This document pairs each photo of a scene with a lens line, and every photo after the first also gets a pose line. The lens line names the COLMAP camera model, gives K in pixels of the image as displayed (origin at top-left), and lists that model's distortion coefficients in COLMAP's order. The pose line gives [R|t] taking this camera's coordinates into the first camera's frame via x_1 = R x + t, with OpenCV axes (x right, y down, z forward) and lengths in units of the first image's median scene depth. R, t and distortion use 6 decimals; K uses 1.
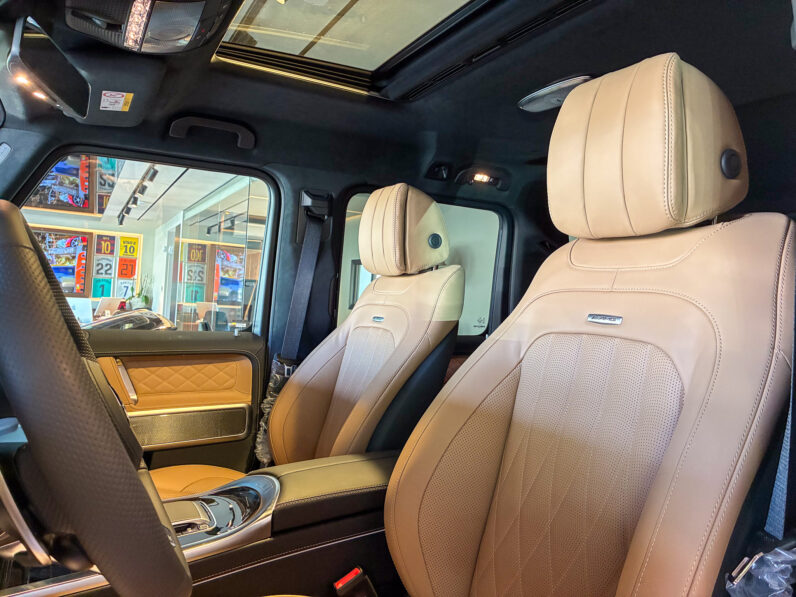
lens RADIAL K [[616.6, 0, 404.0], [0, 616.6, 295.0], [0, 0, 1]] dist [0.032016, -0.053276]
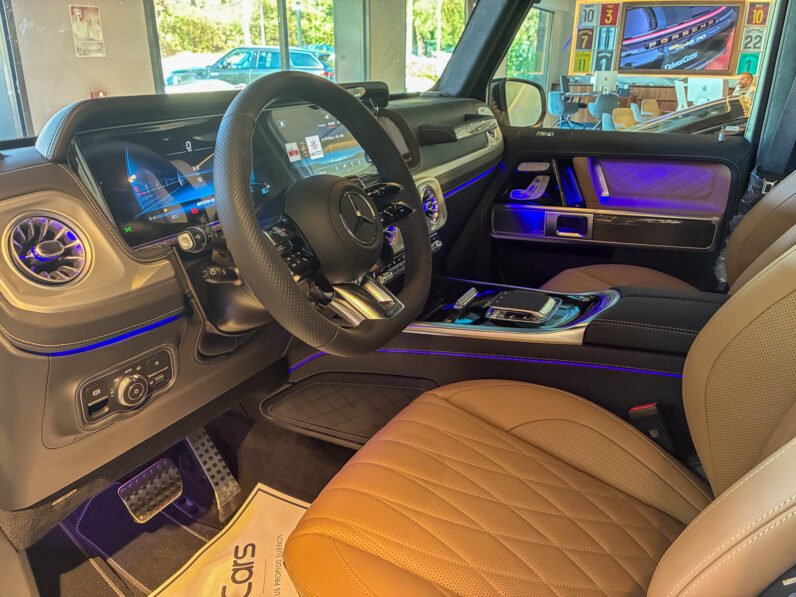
lens RADIAL K [[616.6, 0, 401.5], [0, 616.6, 294.0], [0, 0, 1]] dist [0.032016, -0.053276]
pose [[0.552839, 0.249489, -0.795062, 0.248033], [0.039412, 0.945230, 0.324016, -0.034815], [0.832355, -0.210464, 0.512727, 0.103233]]
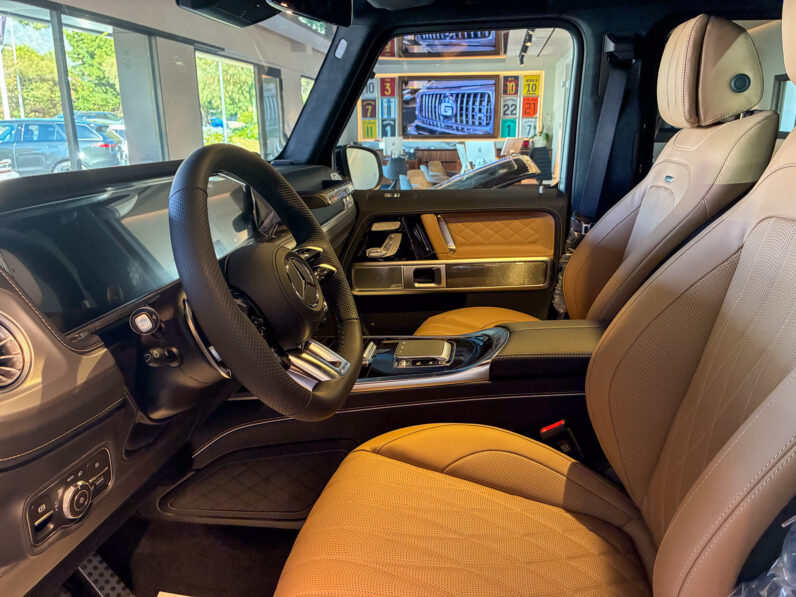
lens RADIAL K [[616.6, 0, 404.7], [0, 616.6, 303.3], [0, 0, 1]] dist [0.032016, -0.053276]
pose [[0.797414, 0.106205, -0.594014, 0.190669], [0.064320, 0.963823, 0.258668, -0.040833], [0.599995, -0.244472, 0.761734, 0.013146]]
